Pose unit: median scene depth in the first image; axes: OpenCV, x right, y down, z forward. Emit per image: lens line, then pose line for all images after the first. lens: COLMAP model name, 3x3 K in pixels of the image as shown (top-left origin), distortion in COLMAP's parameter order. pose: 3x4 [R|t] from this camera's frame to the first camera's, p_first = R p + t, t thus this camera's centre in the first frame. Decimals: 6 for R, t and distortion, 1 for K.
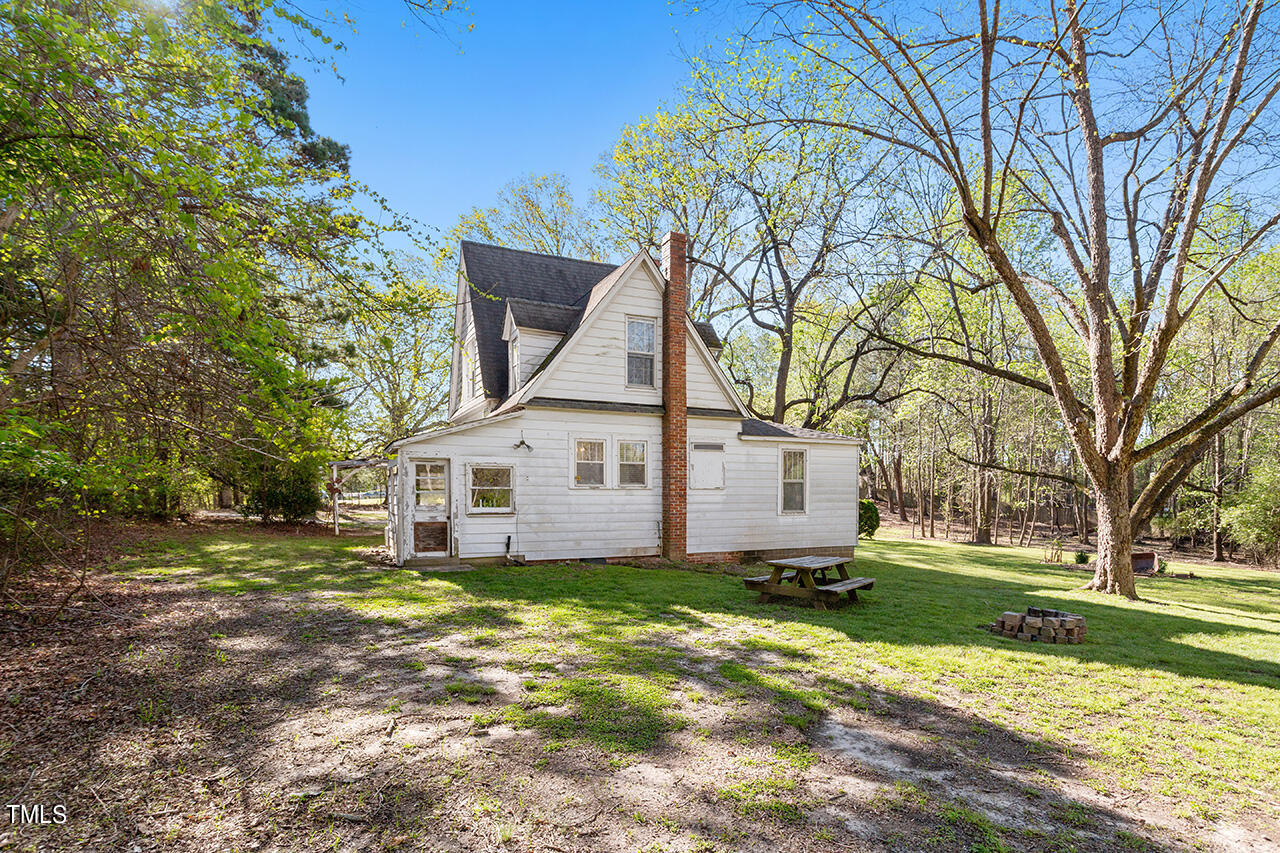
lens RADIAL K [[620.6, 0, 740.0], [0, 620.6, 510.5], [0, 0, 1]] dist [0.010244, -0.002832]
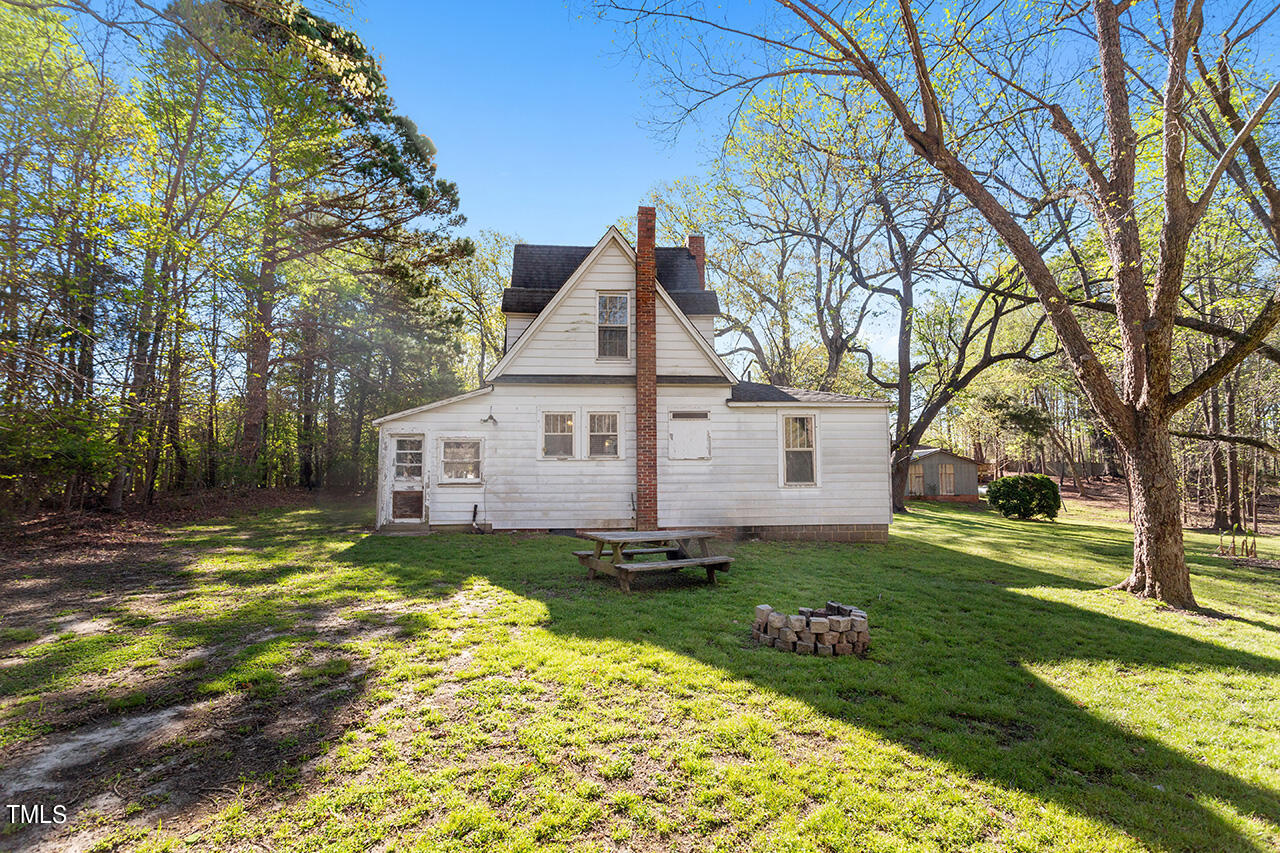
lens RADIAL K [[620.6, 0, 640.9], [0, 620.6, 424.2], [0, 0, 1]] dist [0.010244, -0.002832]
pose [[0.931322, -0.034606, -0.362549, 0.249834], [-0.001882, 0.995005, -0.099812, 0.008034], [0.364192, 0.093639, 0.926605, 0.092327]]
